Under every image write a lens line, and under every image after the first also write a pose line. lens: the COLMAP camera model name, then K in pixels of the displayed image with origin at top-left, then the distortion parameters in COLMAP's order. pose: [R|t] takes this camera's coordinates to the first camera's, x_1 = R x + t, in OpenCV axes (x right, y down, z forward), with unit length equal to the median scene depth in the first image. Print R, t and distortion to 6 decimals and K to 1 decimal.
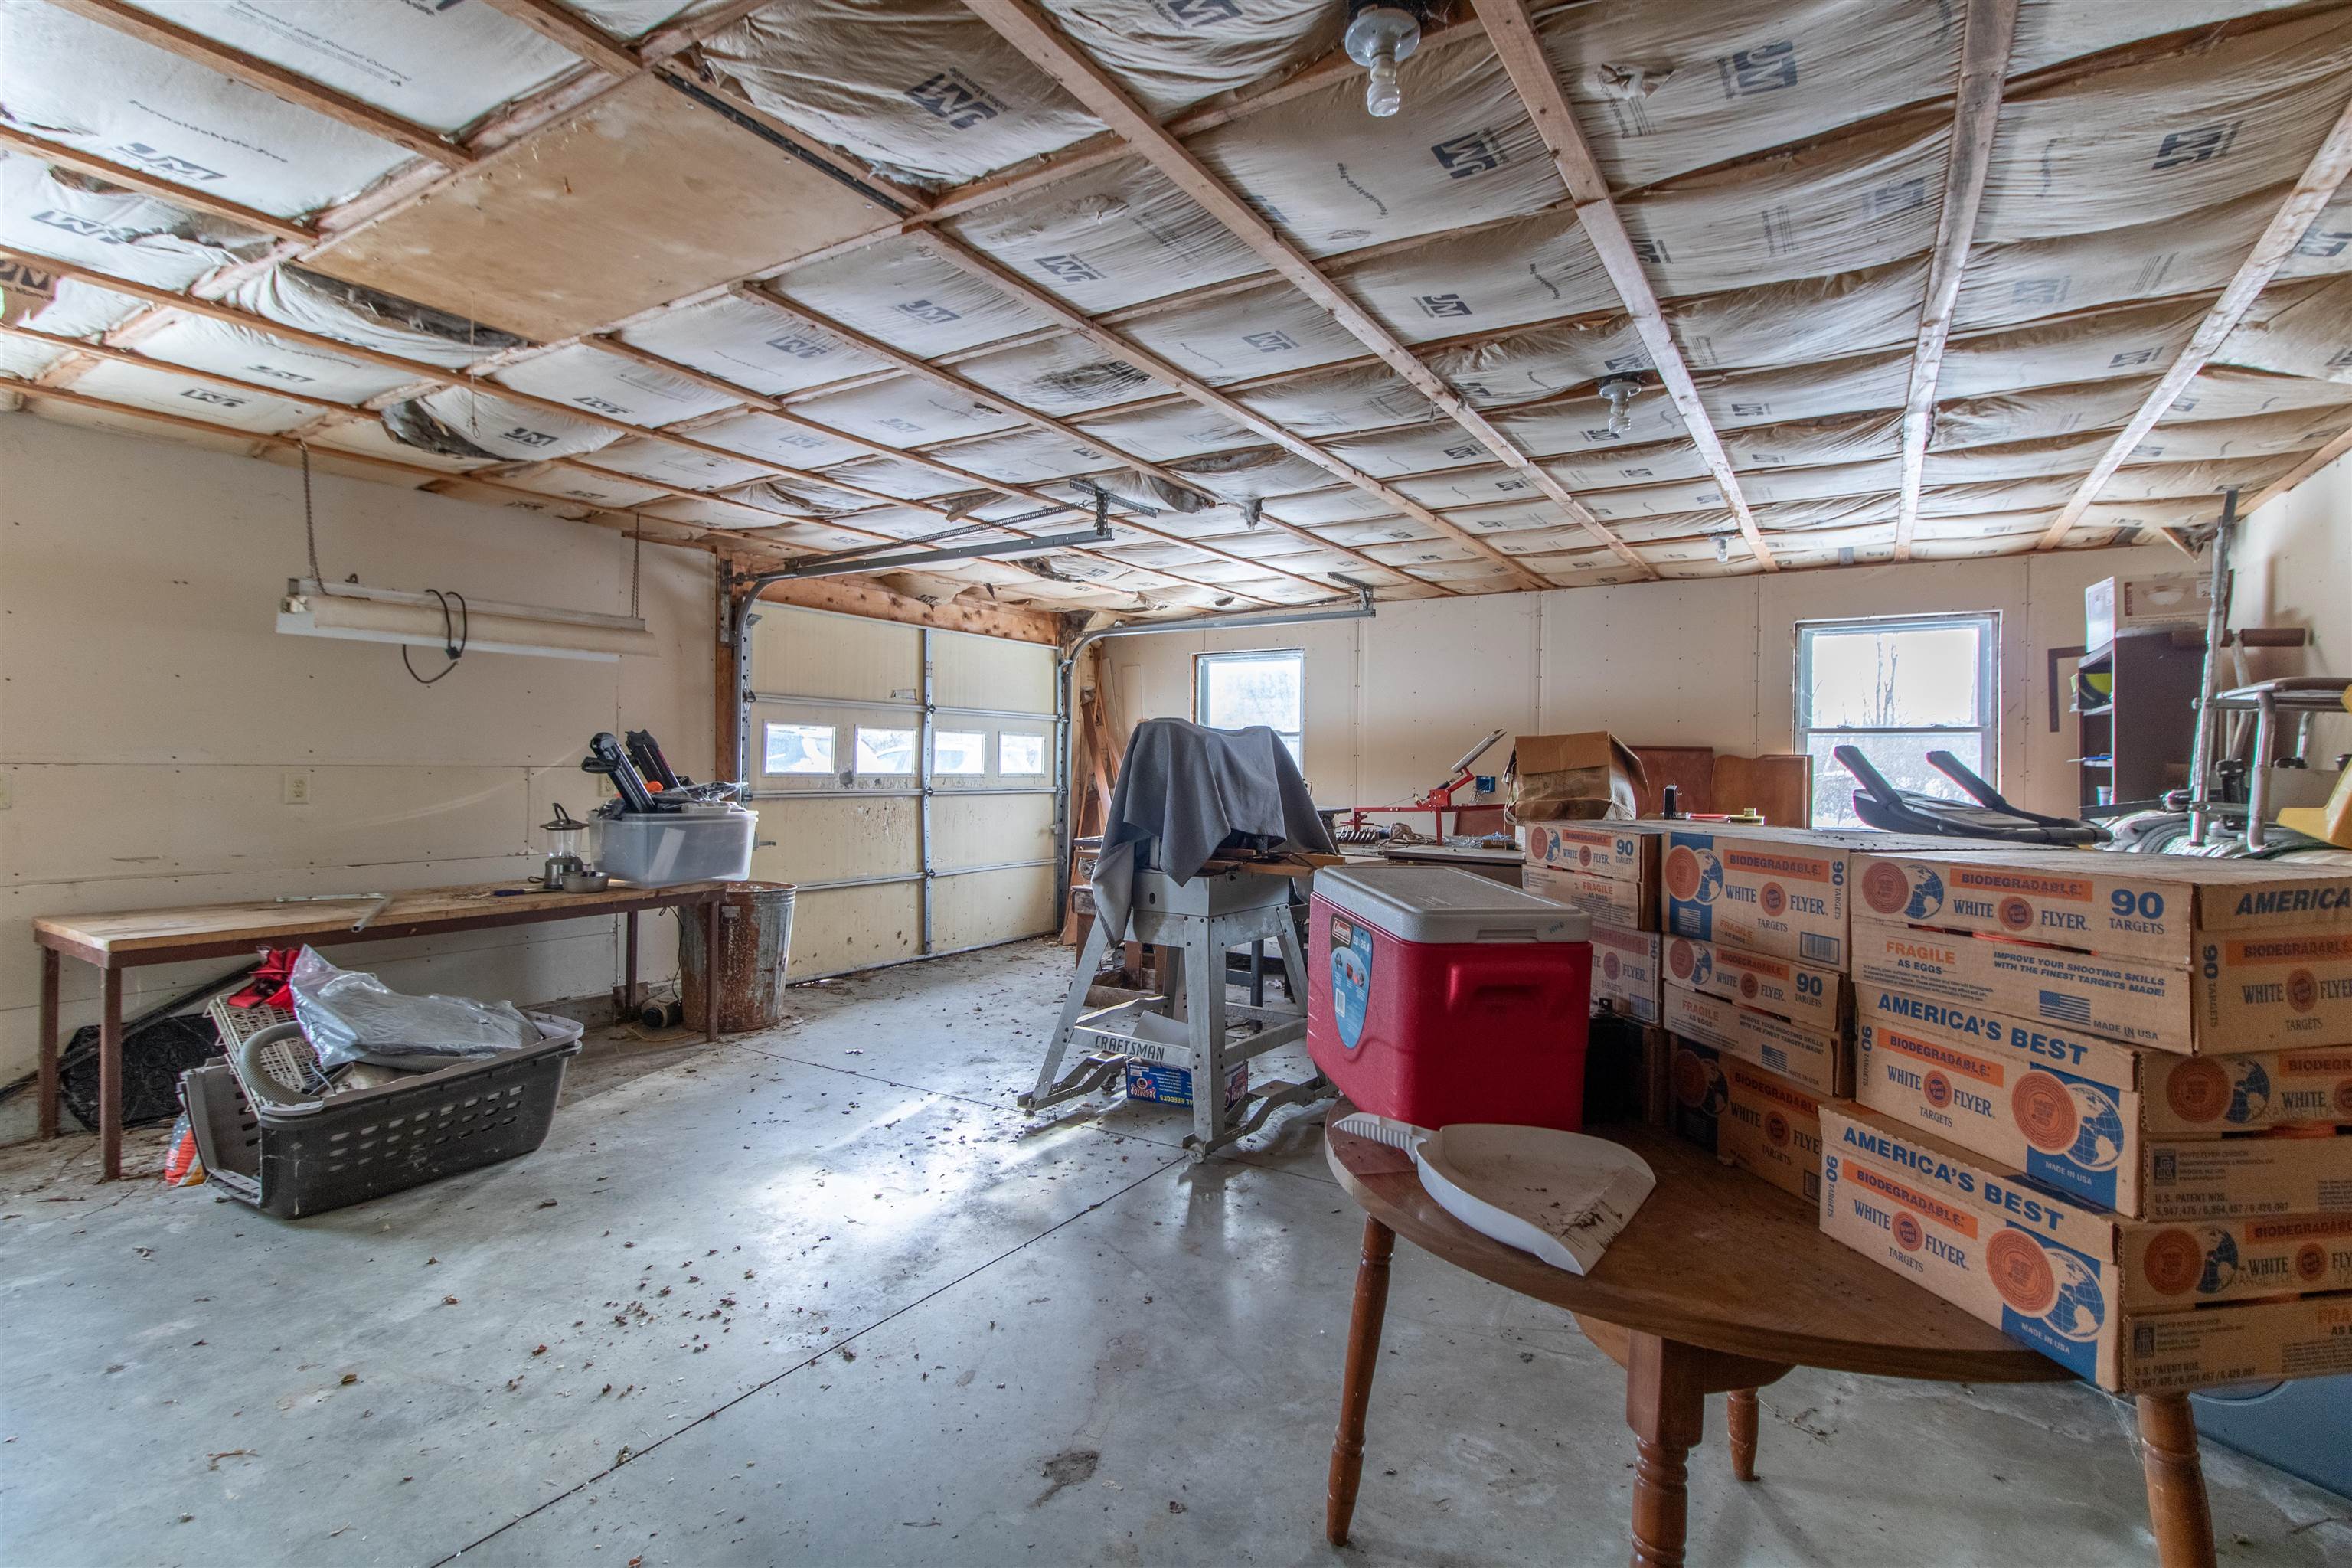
lens RADIAL K [[1116.5, 0, 1245.7], [0, 1116.5, 757.4], [0, 0, 1]] dist [0.001082, 0.000324]
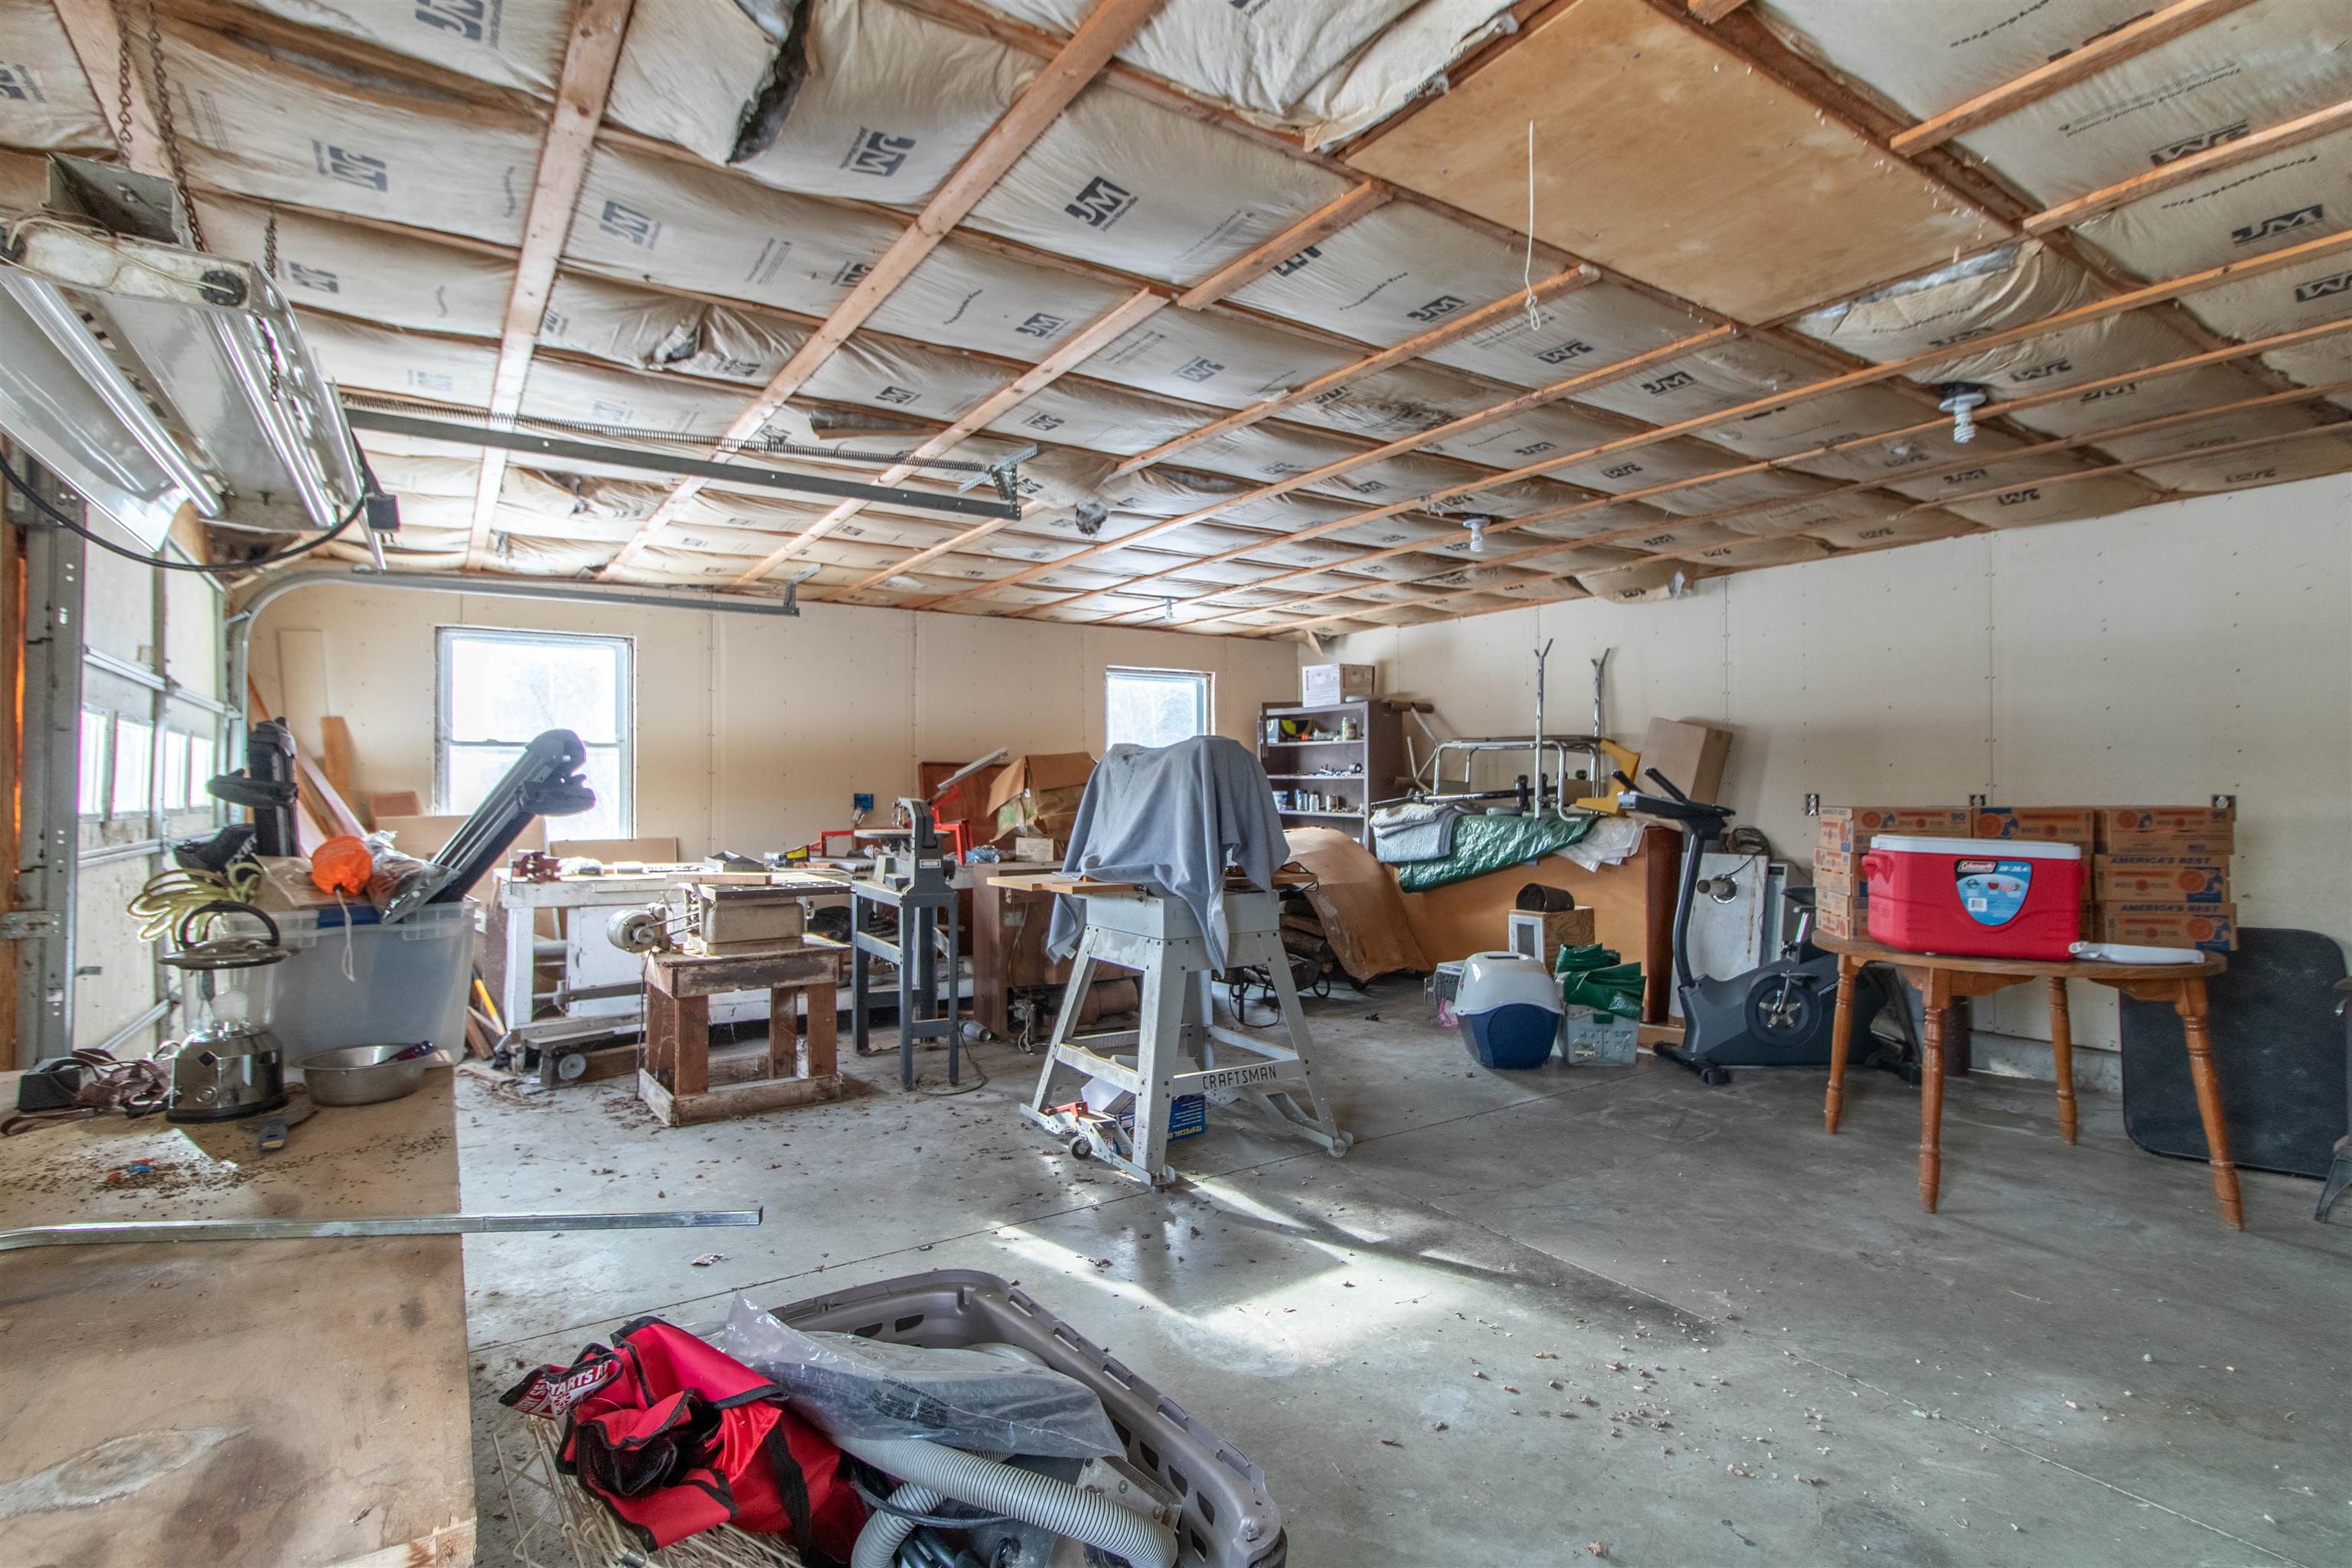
lens RADIAL K [[1120.3, 0, 1176.0], [0, 1120.3, 784.0], [0, 0, 1]] dist [0.033100, 0.000059]
pose [[0.415126, -0.015252, 0.909636, -1.096983], [0.004848, 0.999882, 0.014553, -0.010708], [-0.909751, -0.001631, 0.415151, 0.700881]]
